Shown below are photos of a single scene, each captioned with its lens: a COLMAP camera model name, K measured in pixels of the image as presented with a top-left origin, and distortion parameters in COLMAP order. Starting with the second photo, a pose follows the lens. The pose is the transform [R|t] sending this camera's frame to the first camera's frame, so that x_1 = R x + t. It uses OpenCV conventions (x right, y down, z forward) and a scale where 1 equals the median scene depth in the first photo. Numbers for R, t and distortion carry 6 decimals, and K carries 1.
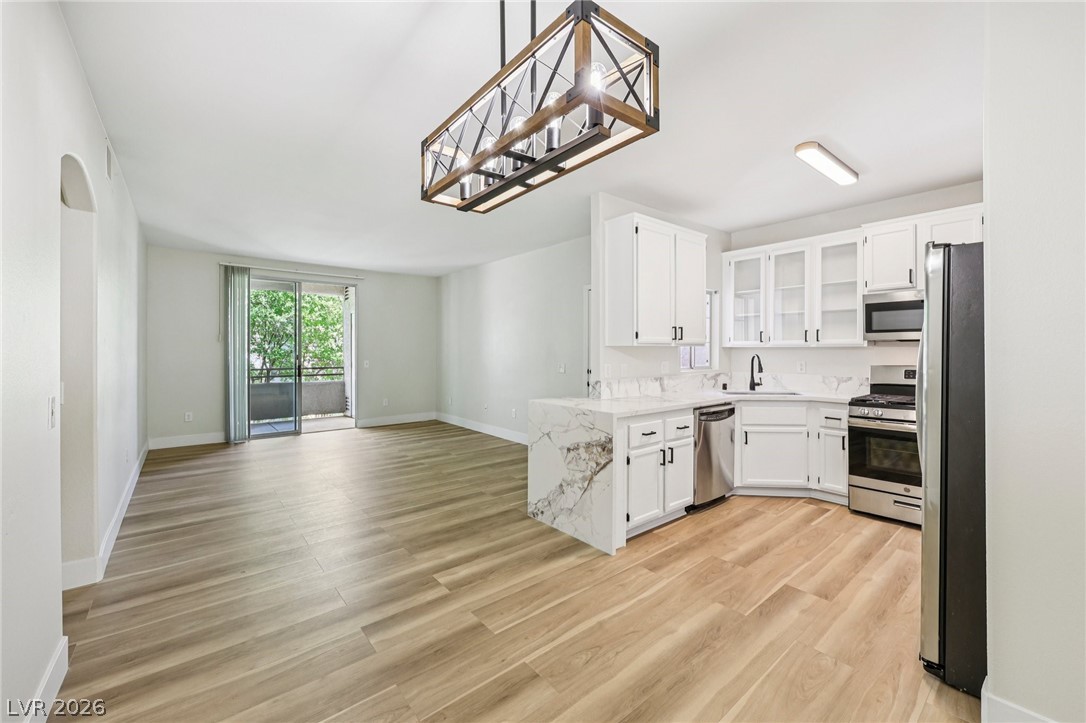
lens RADIAL K [[438.5, 0, 546.9], [0, 438.5, 351.2], [0, 0, 1]] dist [-0.000720, 0.000590]
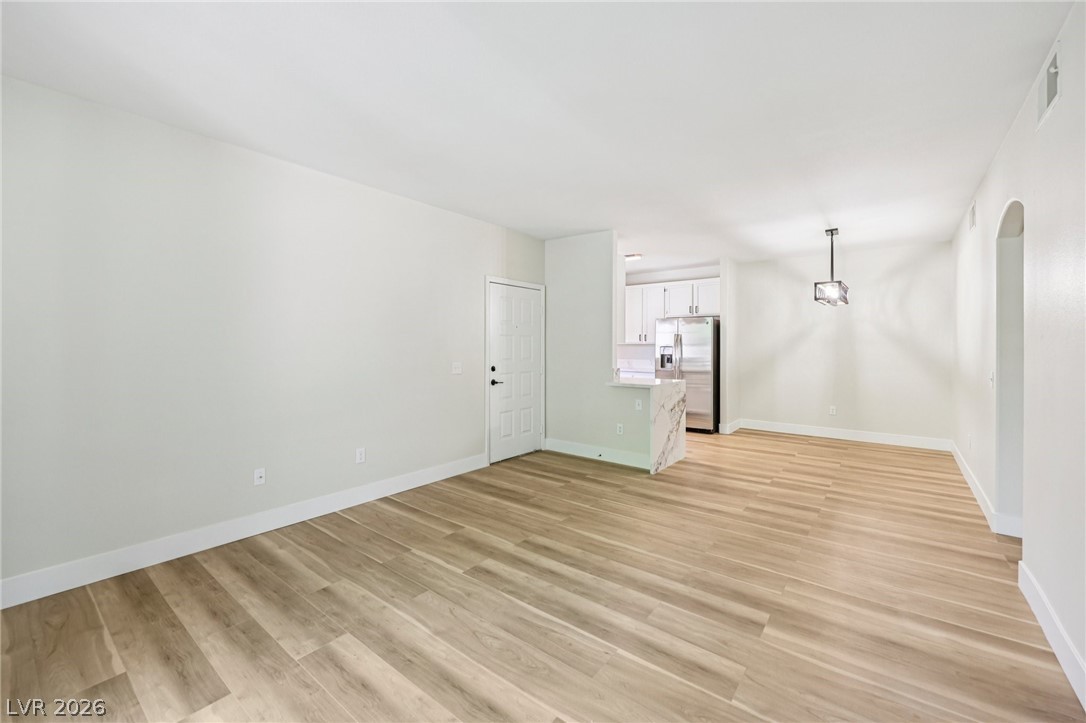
lens RADIAL K [[438.5, 0, 545.3], [0, 438.5, 346.0], [0, 0, 1]] dist [-0.000720, 0.000590]
pose [[-0.207291, -0.001147, 0.978279, -1.254971], [0.001590, 0.999998, 0.001510, -0.006298], [-0.978278, 0.001869, -0.207289, 1.596946]]
